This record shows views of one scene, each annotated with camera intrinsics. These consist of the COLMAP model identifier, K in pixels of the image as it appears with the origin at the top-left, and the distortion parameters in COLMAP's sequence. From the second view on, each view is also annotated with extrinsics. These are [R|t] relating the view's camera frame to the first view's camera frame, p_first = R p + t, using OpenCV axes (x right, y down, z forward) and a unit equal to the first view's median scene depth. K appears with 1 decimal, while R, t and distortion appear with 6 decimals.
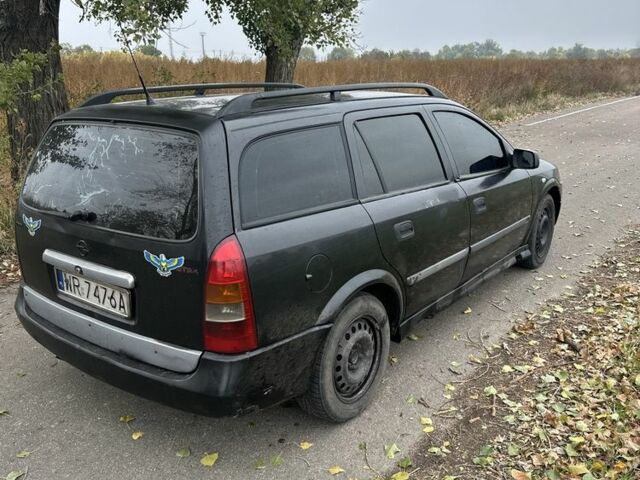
lens RADIAL K [[594.8, 0, 320.0], [0, 594.8, 240.0], [0, 0, 1]] dist [0.150556, -0.241375]
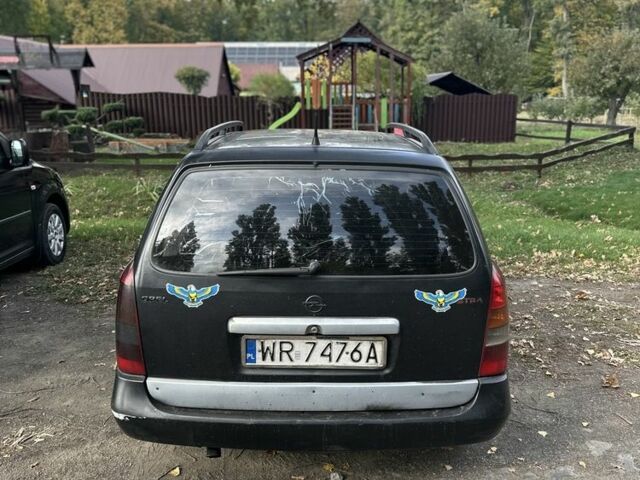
lens RADIAL K [[594.8, 0, 320.0], [0, 594.8, 240.0], [0, 0, 1]] dist [0.150556, -0.241375]
pose [[0.802599, -0.113641, 0.585595, -0.848092], [0.148972, 0.988765, -0.012297, -0.065000], [-0.577618, 0.097107, 0.810511, 0.255599]]
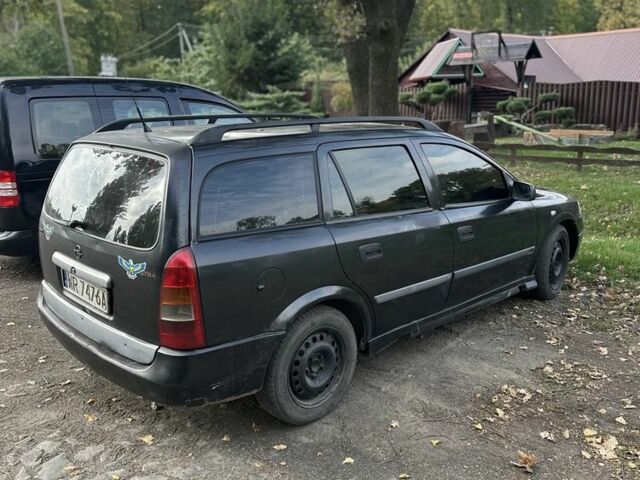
lens RADIAL K [[594.8, 0, 320.0], [0, 594.8, 240.0], [0, 0, 1]] dist [0.150556, -0.241375]
pose [[0.988328, 0.048447, -0.144435, 0.228996], [-0.054043, 0.997922, -0.035075, 0.005519], [0.142436, 0.042472, 0.988892, -0.092752]]
